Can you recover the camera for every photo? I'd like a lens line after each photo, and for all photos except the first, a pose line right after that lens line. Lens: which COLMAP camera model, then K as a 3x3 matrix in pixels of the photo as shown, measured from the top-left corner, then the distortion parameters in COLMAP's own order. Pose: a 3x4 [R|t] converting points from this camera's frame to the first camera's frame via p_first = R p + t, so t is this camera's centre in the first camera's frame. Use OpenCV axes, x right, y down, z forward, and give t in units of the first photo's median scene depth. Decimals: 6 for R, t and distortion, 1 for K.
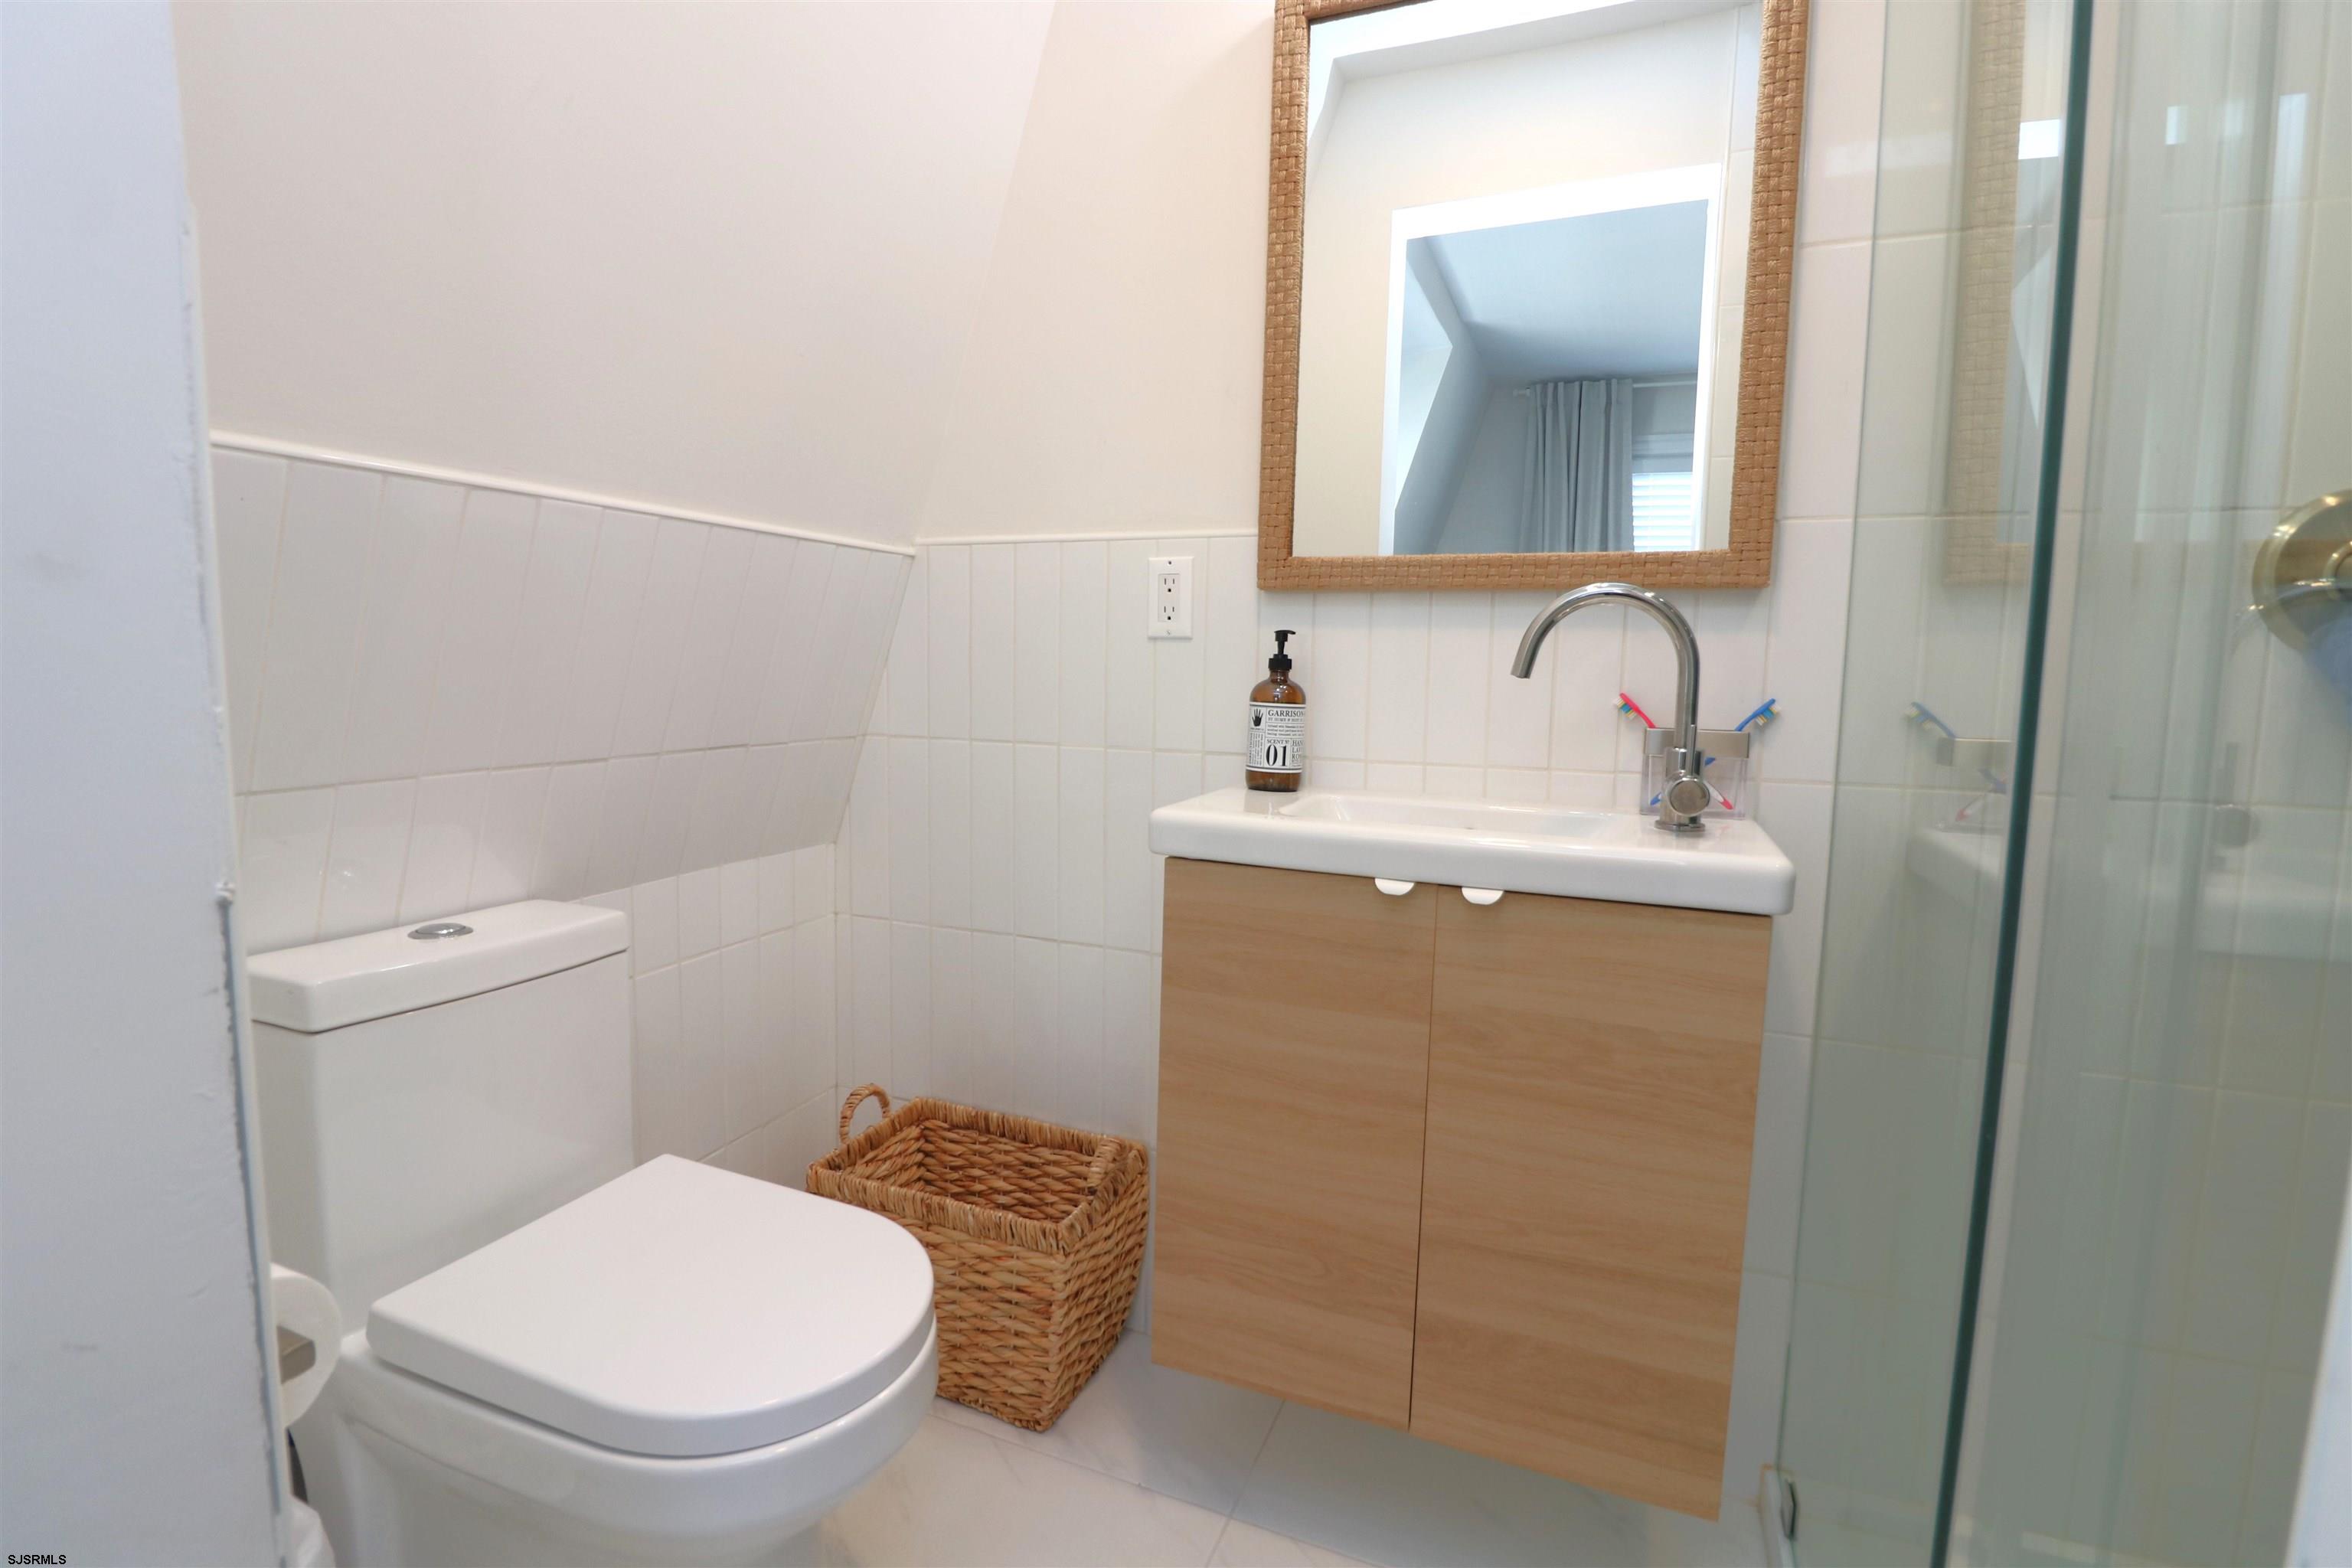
lens RADIAL K [[1099.5, 0, 1160.1], [0, 1099.5, 788.5], [0, 0, 1]] dist [-0.010244, -0.000985]
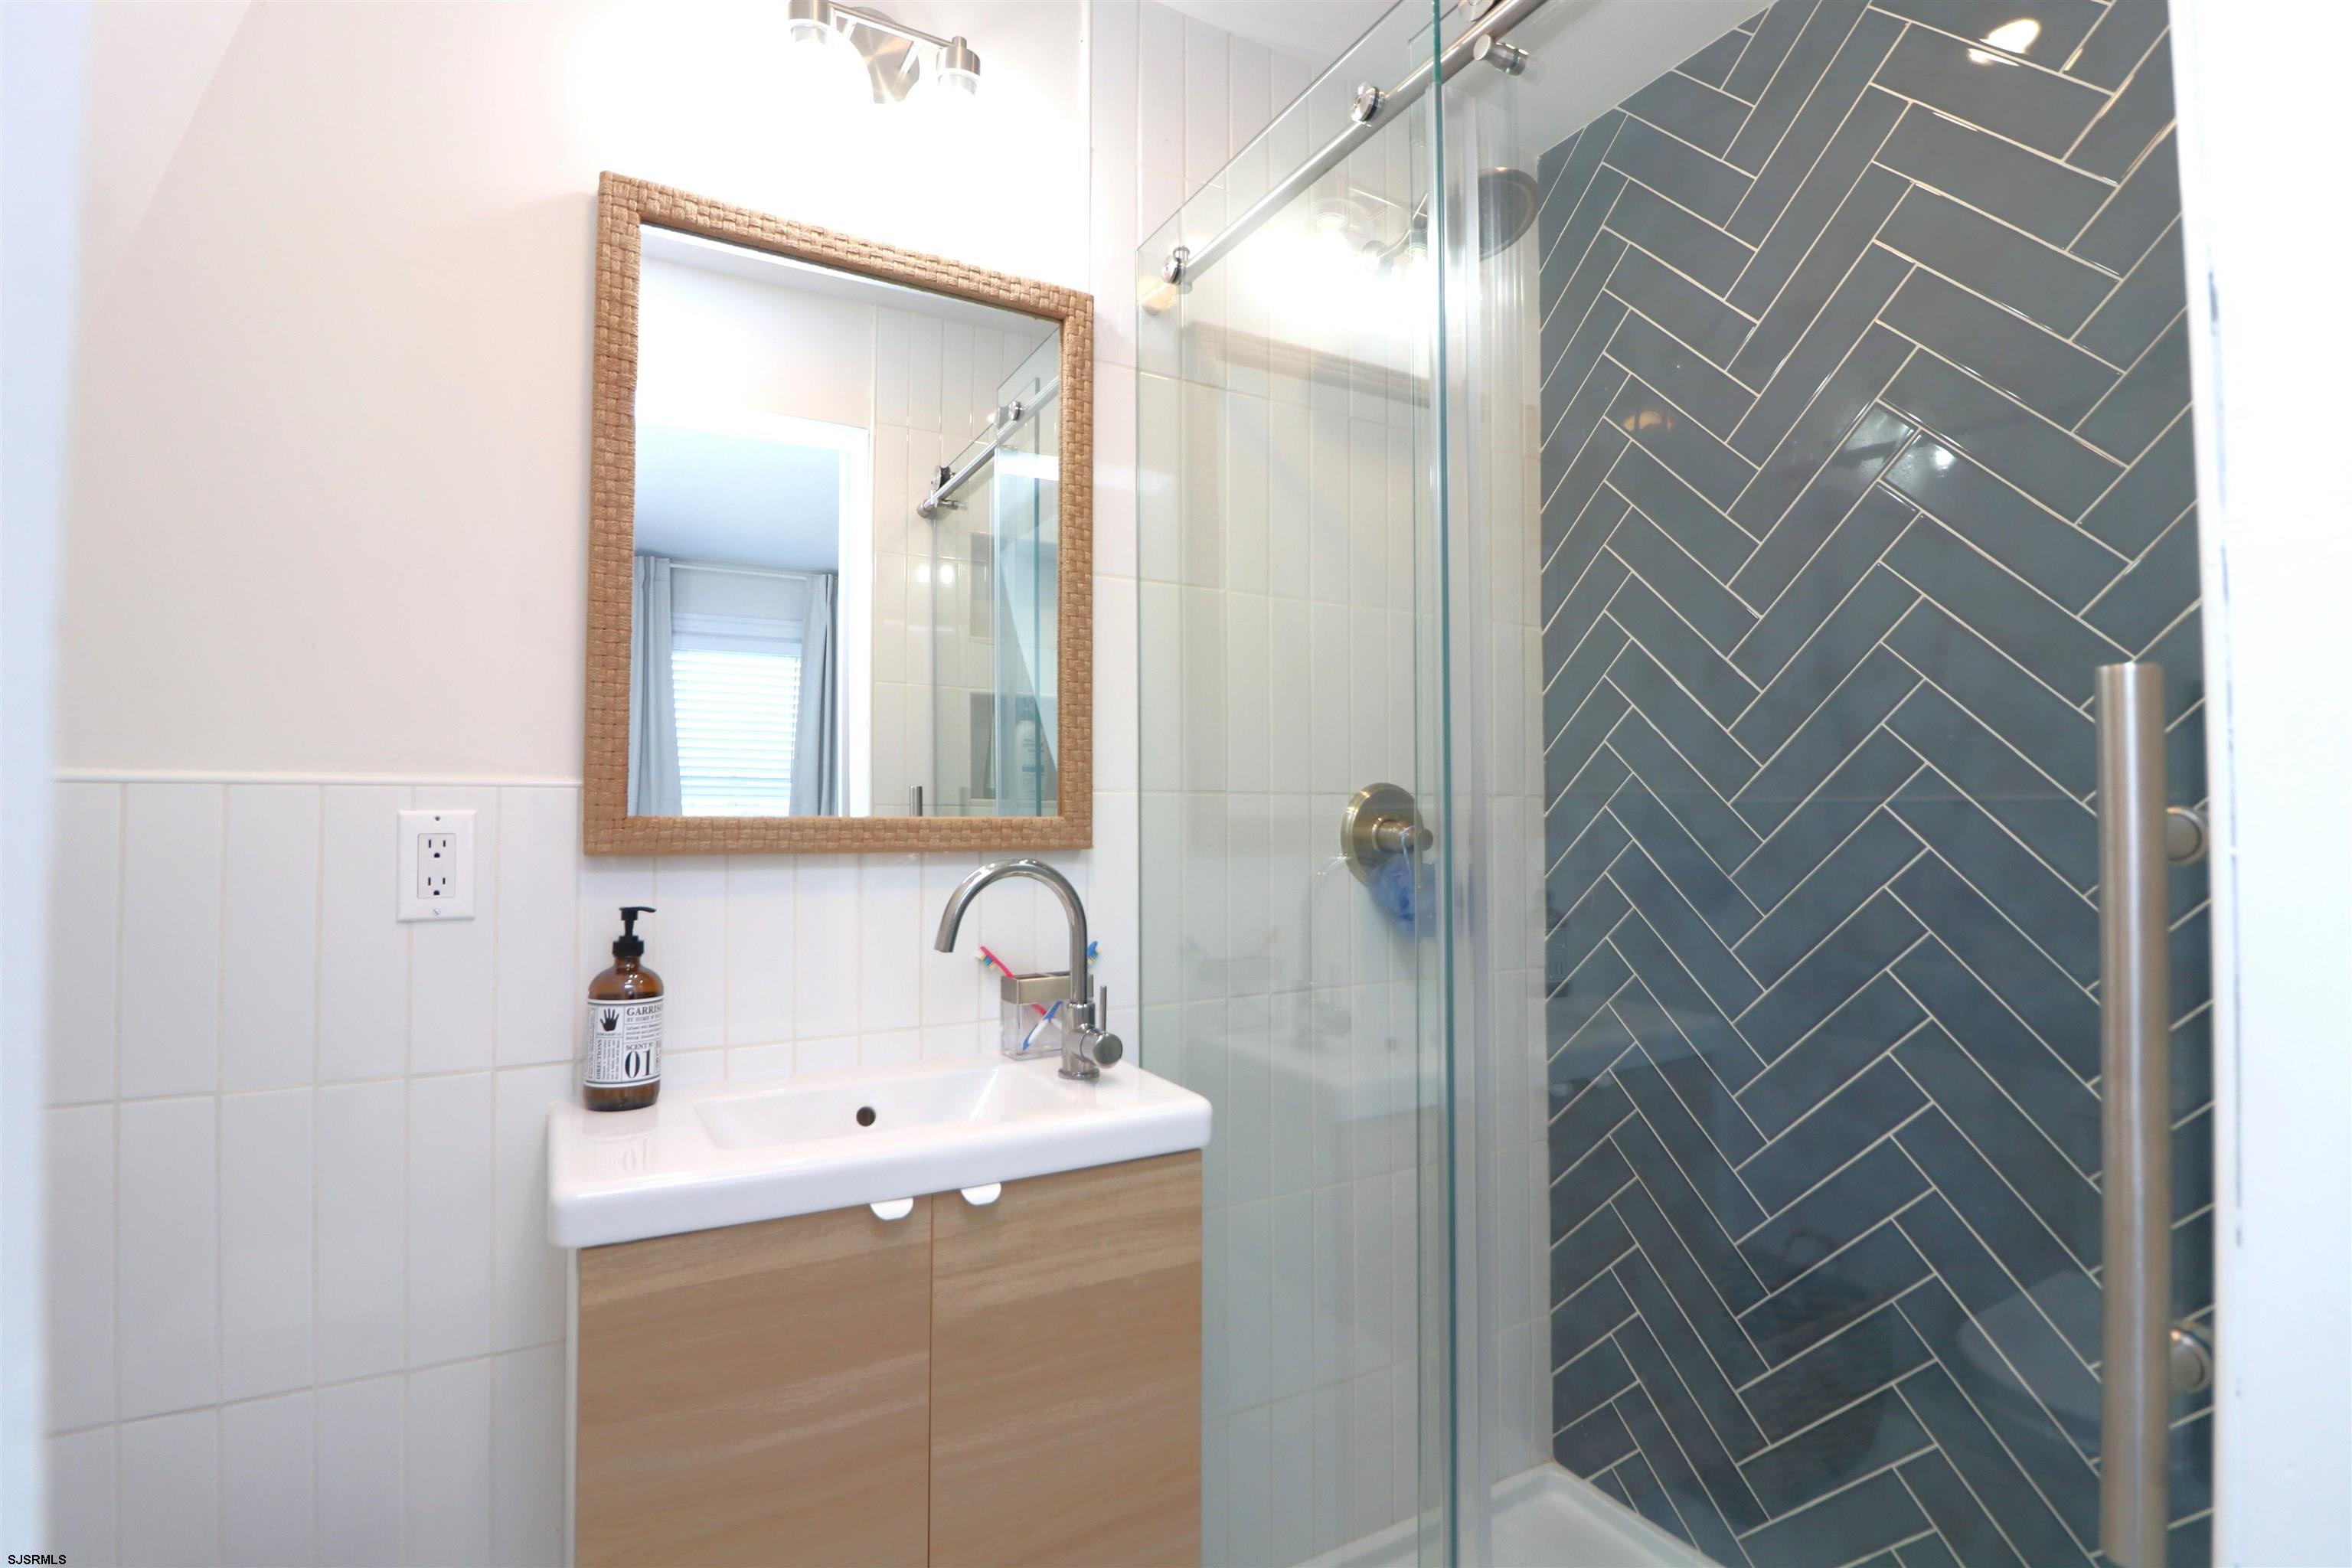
lens RADIAL K [[1099.5, 0, 1165.3], [0, 1099.5, 788.6], [0, 0, 1]] dist [-0.010244, -0.000985]
pose [[0.620164, 0.002402, 0.784469, -0.282730], [0.098889, 0.991779, -0.081215, -0.125366], [-0.778214, 0.127942, 0.614828, 0.175497]]
